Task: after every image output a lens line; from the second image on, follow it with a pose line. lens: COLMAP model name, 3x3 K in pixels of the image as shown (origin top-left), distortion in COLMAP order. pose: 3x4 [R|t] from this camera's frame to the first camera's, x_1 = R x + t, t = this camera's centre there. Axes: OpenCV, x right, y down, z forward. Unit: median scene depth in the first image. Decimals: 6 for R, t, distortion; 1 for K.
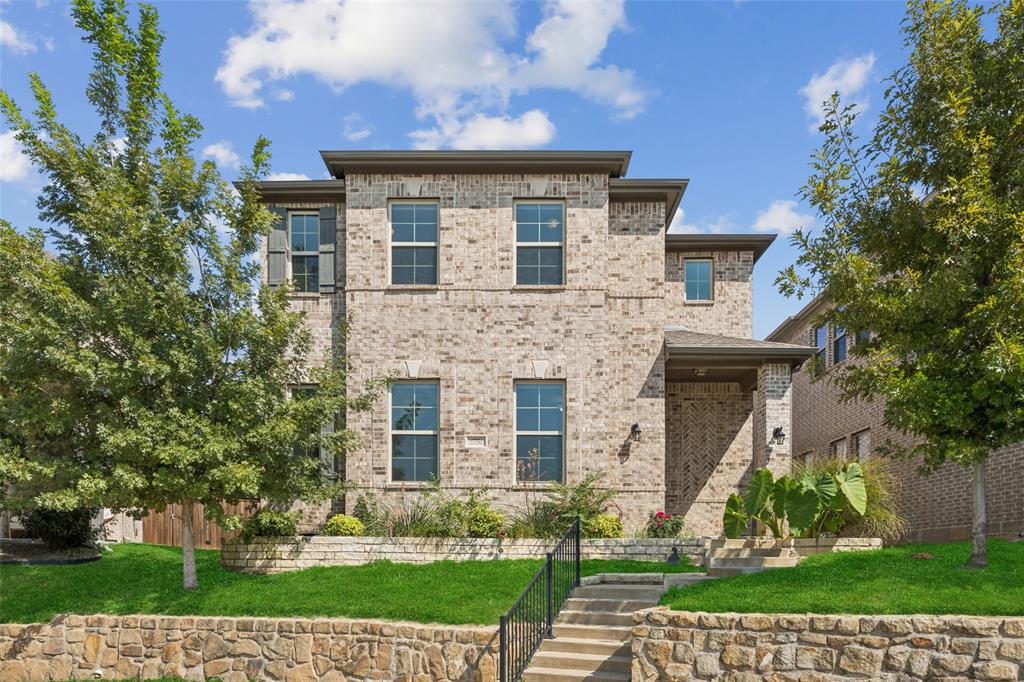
lens RADIAL K [[703.9, 0, 512.0], [0, 703.9, 341.0], [0, 0, 1]] dist [0.001370, -0.002421]
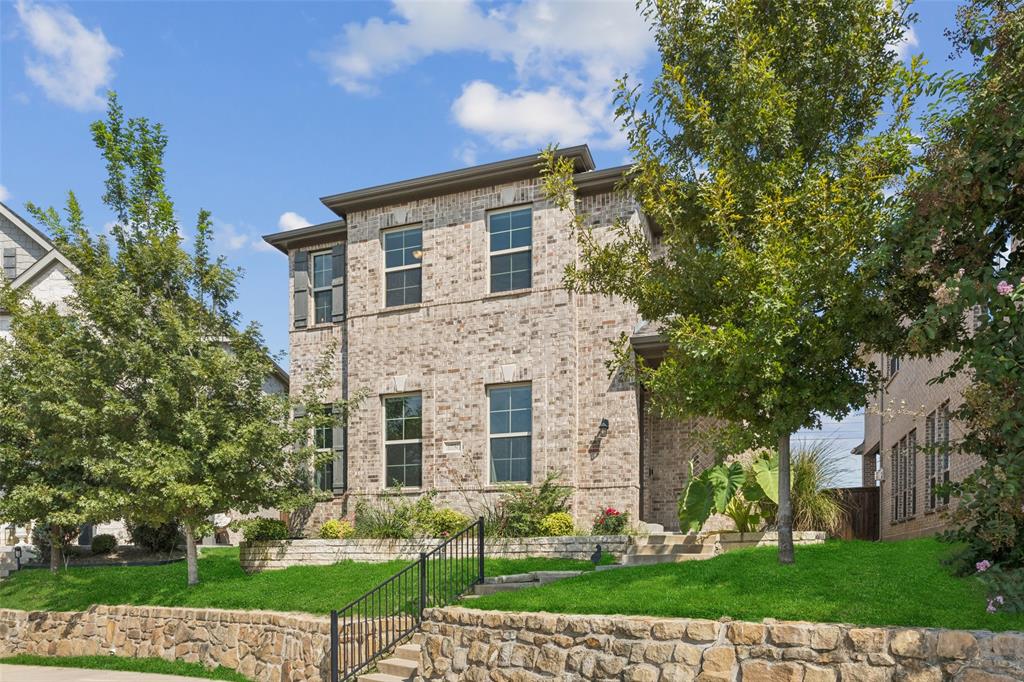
lens RADIAL K [[703.9, 0, 512.0], [0, 703.9, 341.0], [0, 0, 1]] dist [0.001370, -0.002421]
pose [[0.941893, -0.108000, -0.318077, 0.384554], [0.109954, 0.993866, -0.011860, 0.006271], [0.317407, -0.023803, 0.947991, 0.025008]]
